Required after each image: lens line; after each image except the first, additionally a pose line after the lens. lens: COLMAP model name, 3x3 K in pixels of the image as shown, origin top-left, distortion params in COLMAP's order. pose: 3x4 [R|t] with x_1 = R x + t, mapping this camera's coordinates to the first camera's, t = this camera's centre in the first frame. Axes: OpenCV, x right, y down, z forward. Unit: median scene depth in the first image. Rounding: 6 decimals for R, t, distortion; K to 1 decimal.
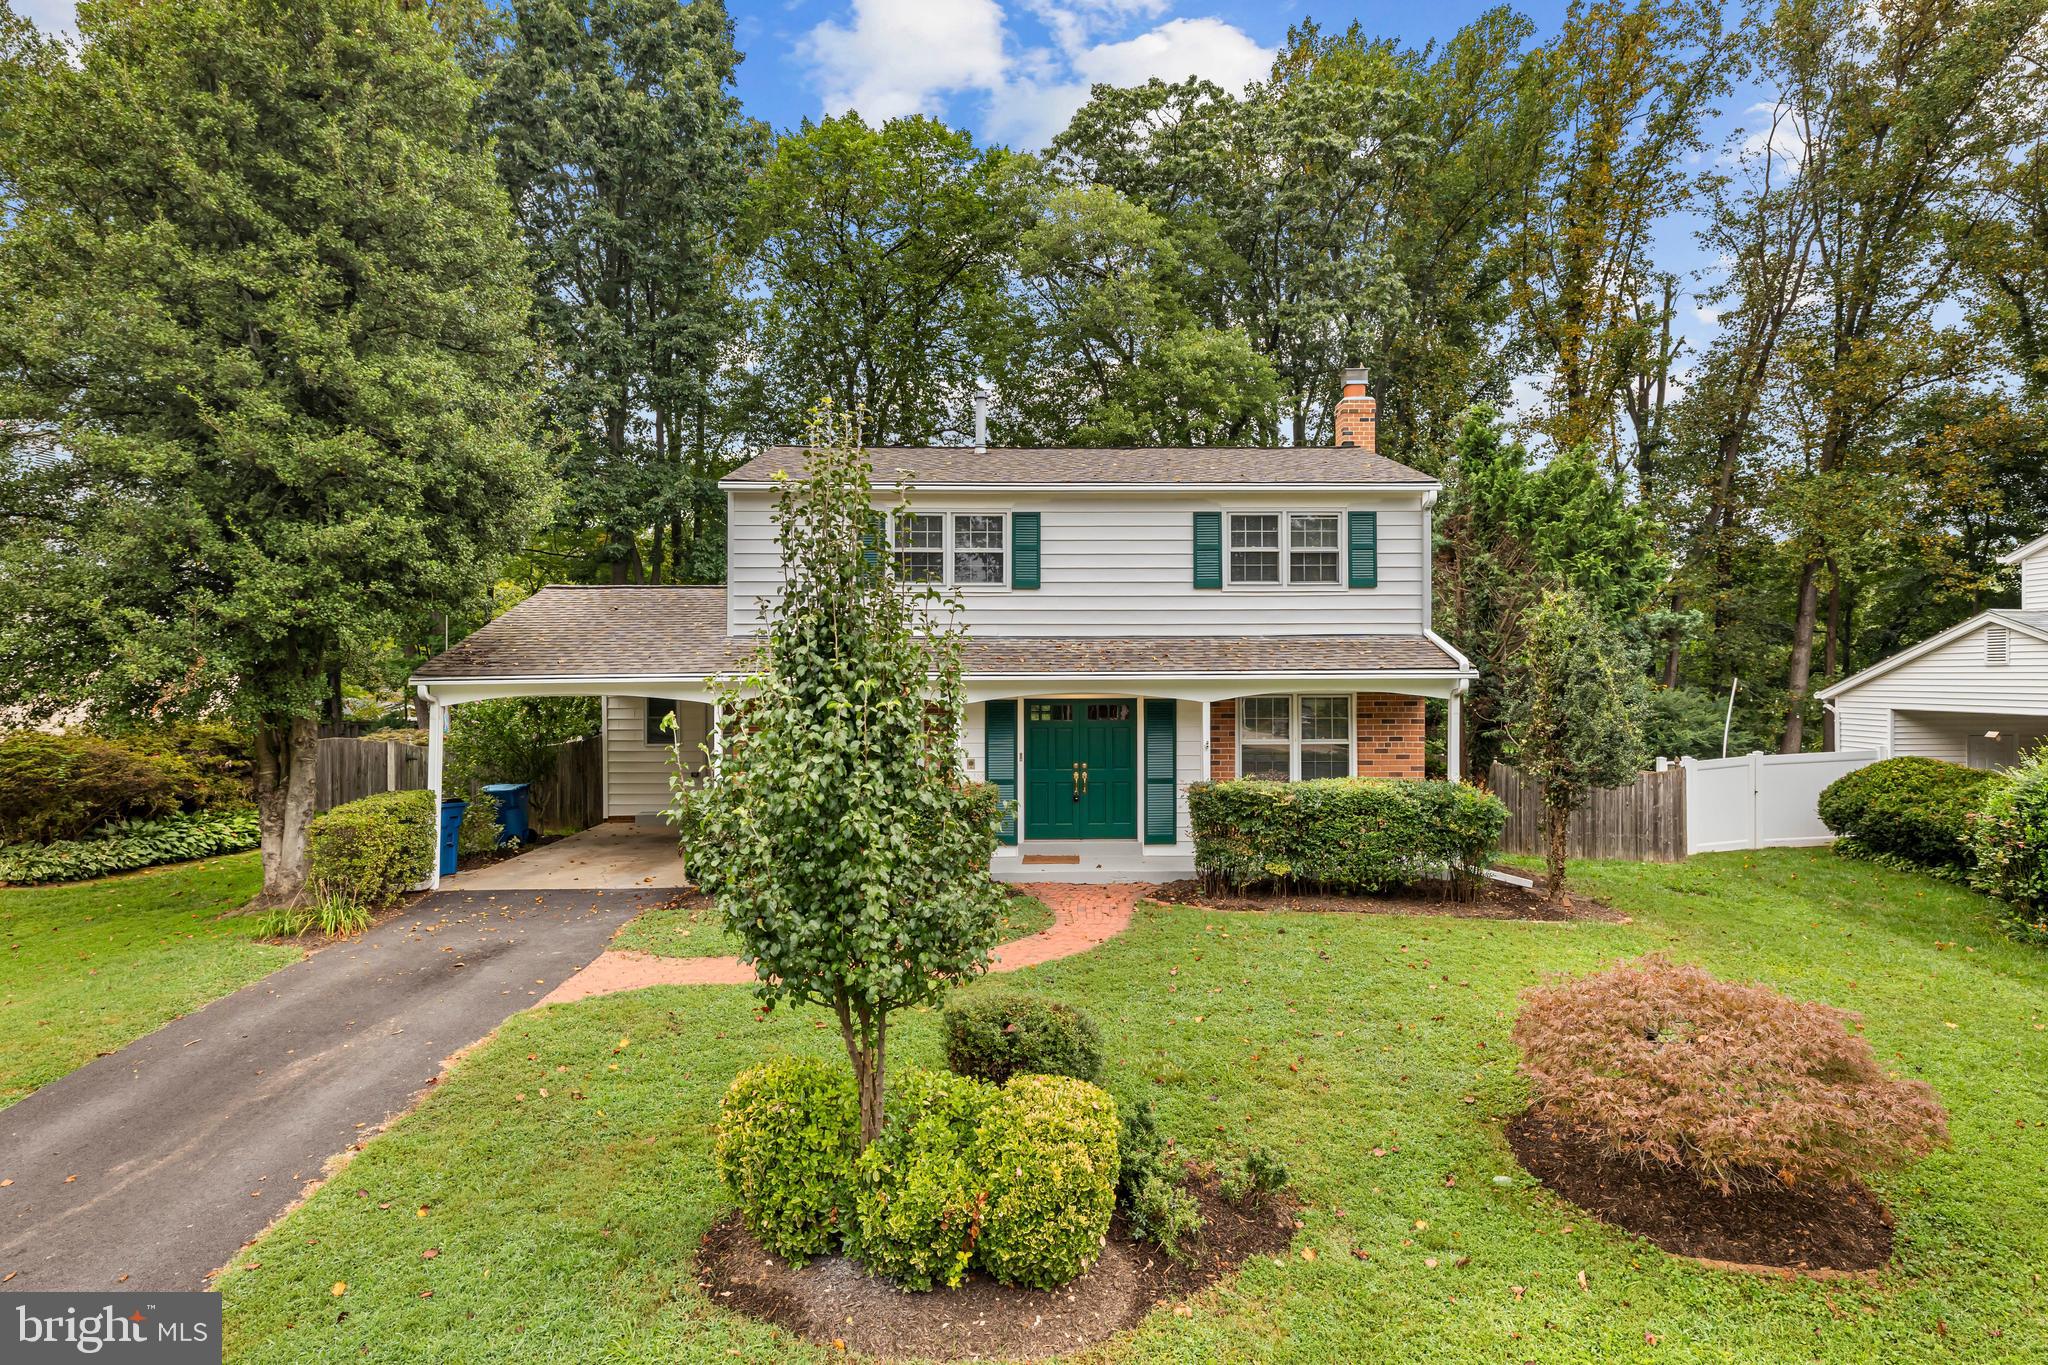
lens RADIAL K [[1160.9, 0, 1024.0], [0, 1160.9, 682.5], [0, 0, 1]] dist [-0.001703, 0.000029]
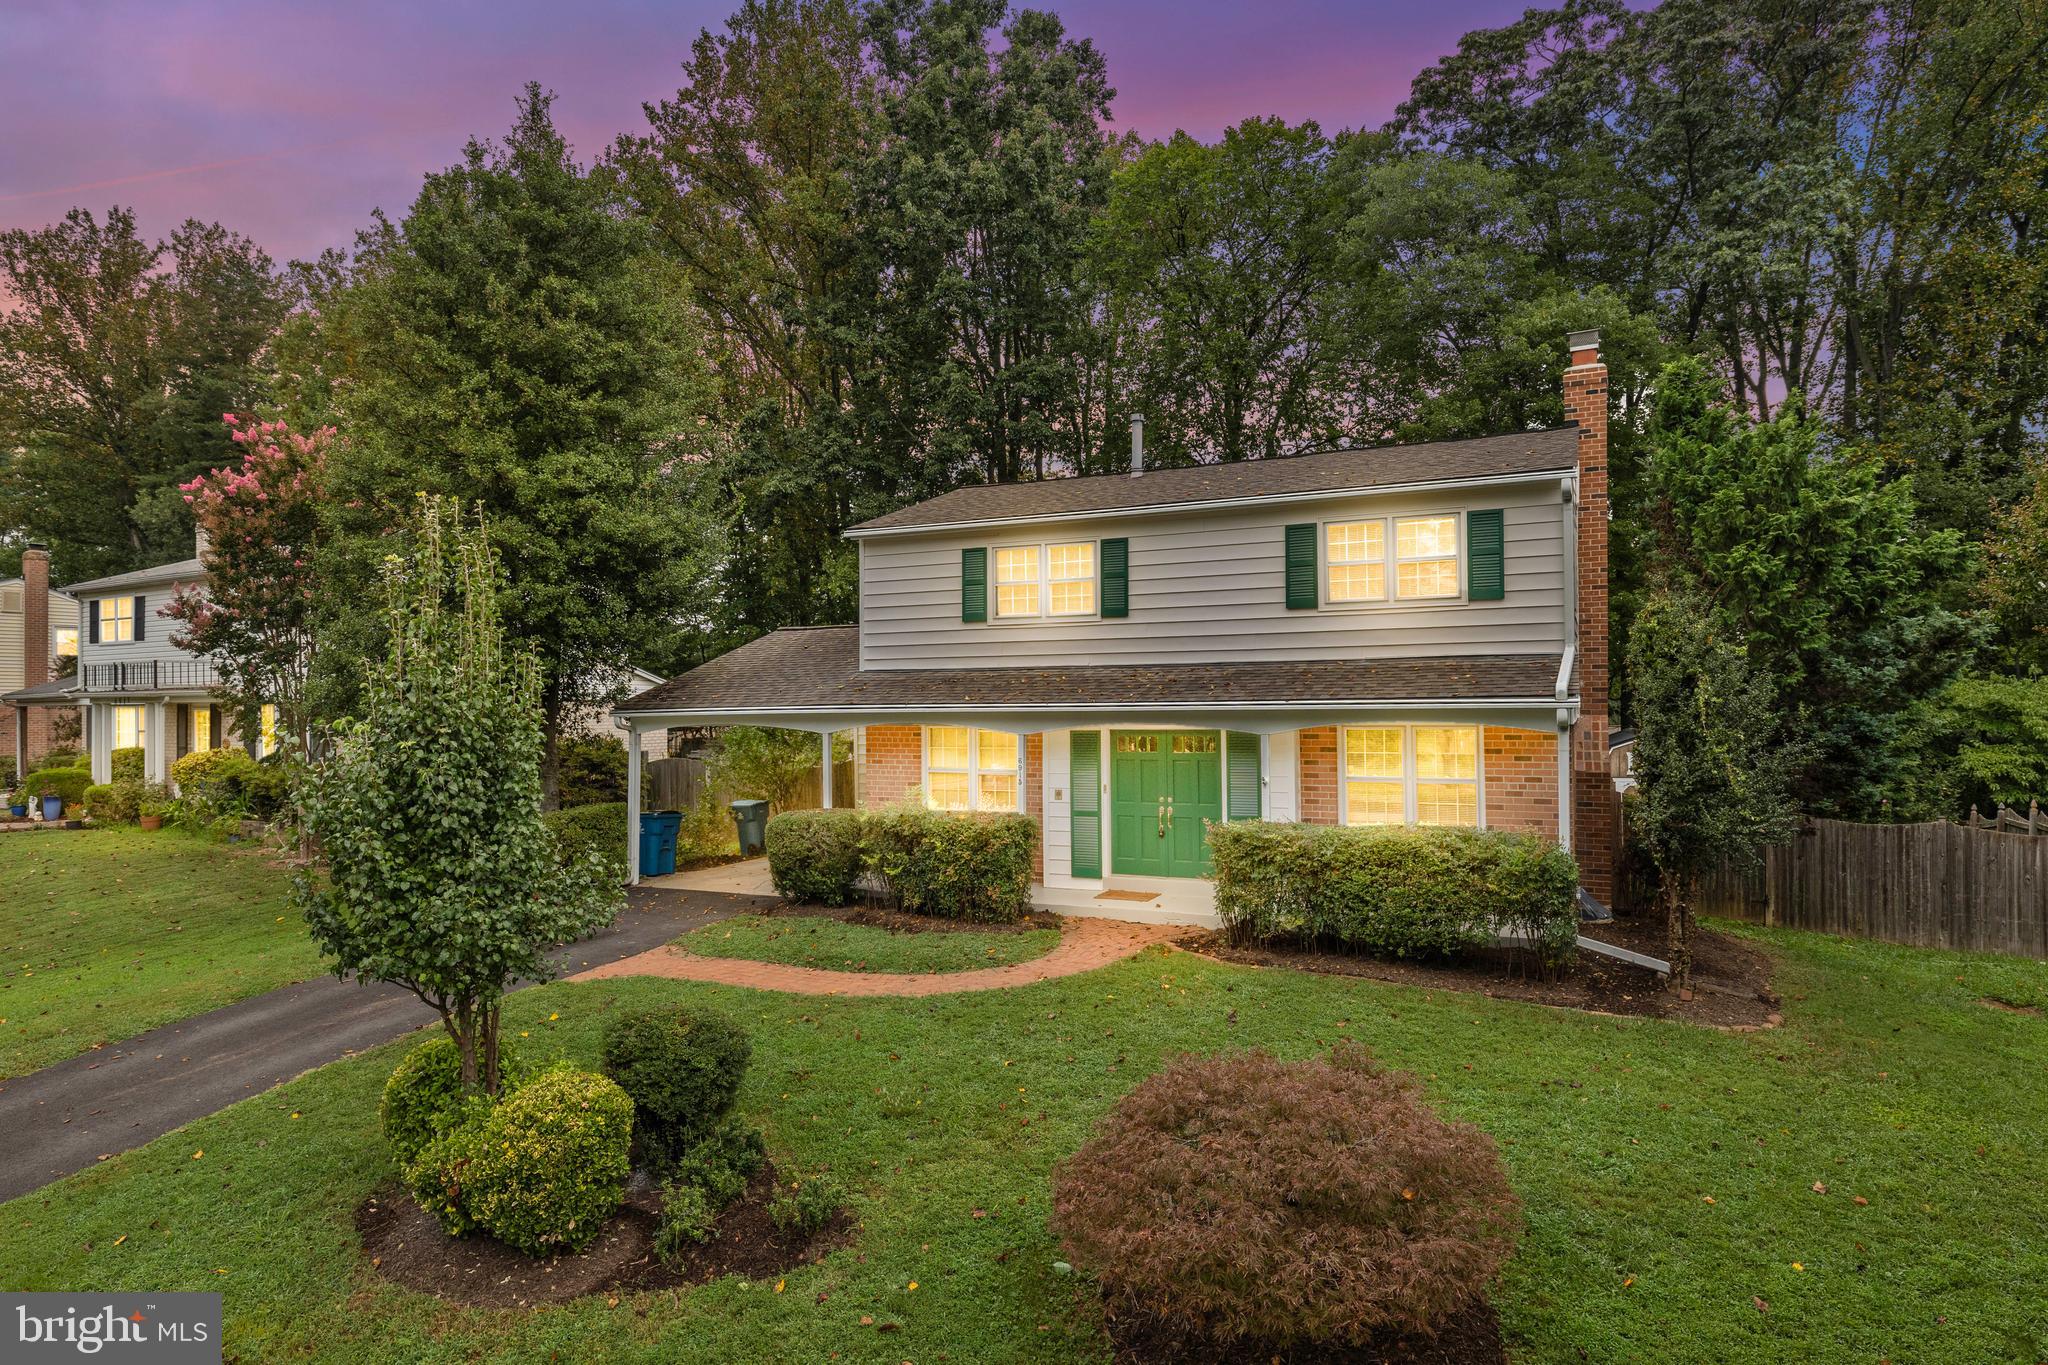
lens RADIAL K [[1201.1, 0, 1020.2], [0, 1201.1, 688.3], [0, 0, 1]] dist [0.000843, -0.000925]
pose [[0.886362, -0.011079, -0.462861, 0.397579], [0.005244, 0.999890, -0.013892, -0.006899], [0.462963, 0.009886, 0.886322, 0.067117]]
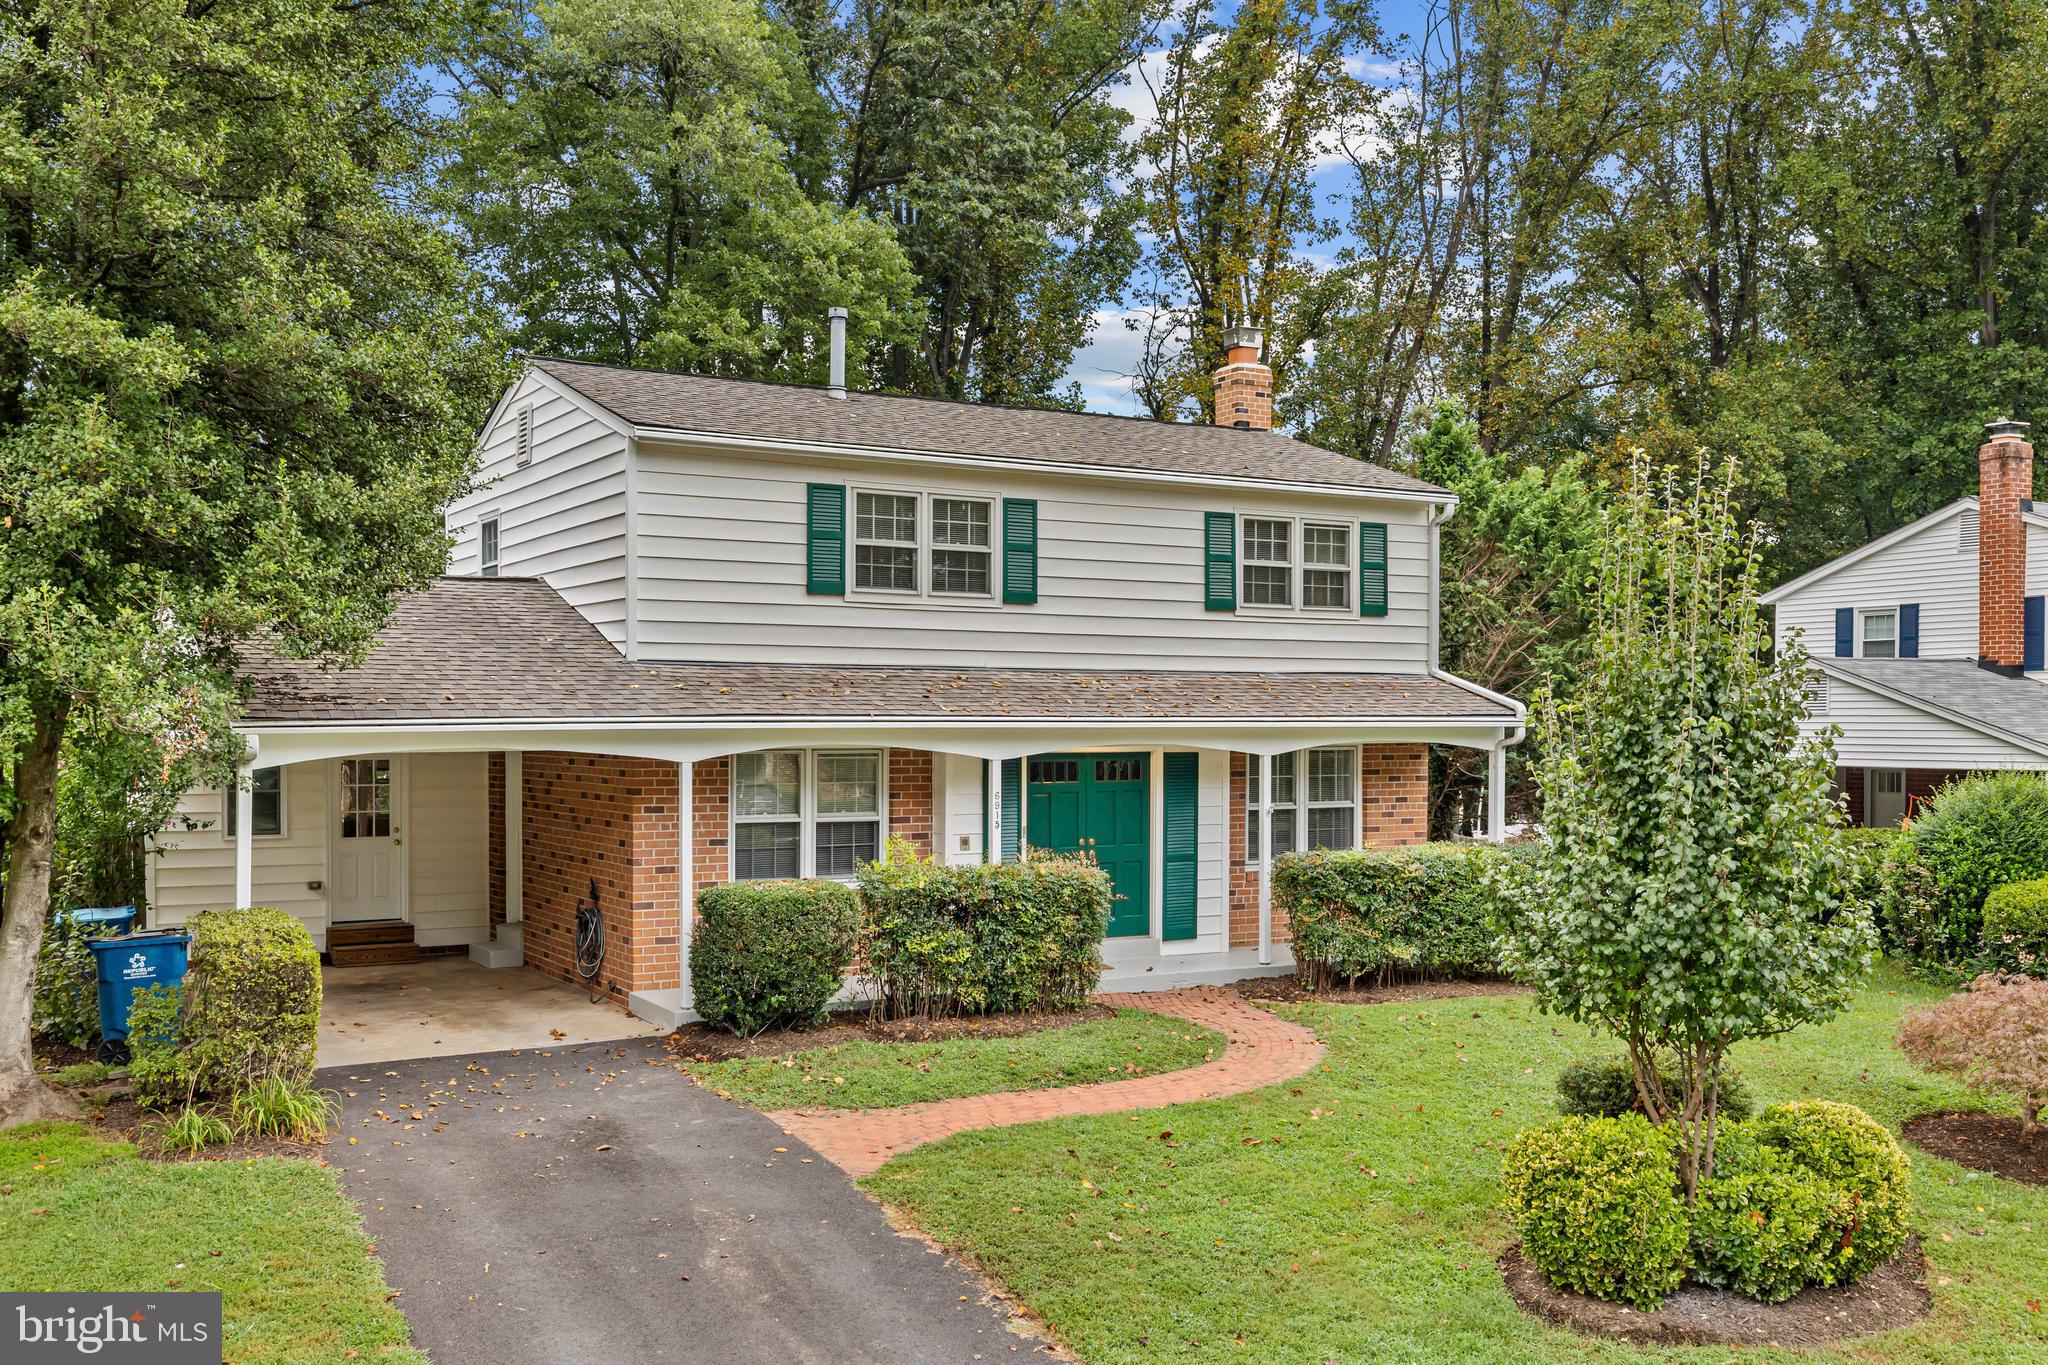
lens RADIAL K [[1863.2, 0, 1022.6], [0, 1863.2, 783.0], [0, 0, 1]] dist [-0.000127, 0.014109]
pose [[0.873685, -0.012240, 0.486339, -0.570608], [0.001054, 0.999729, 0.023266, 0.005522], [-0.486492, -0.019814, 0.873460, -0.033893]]
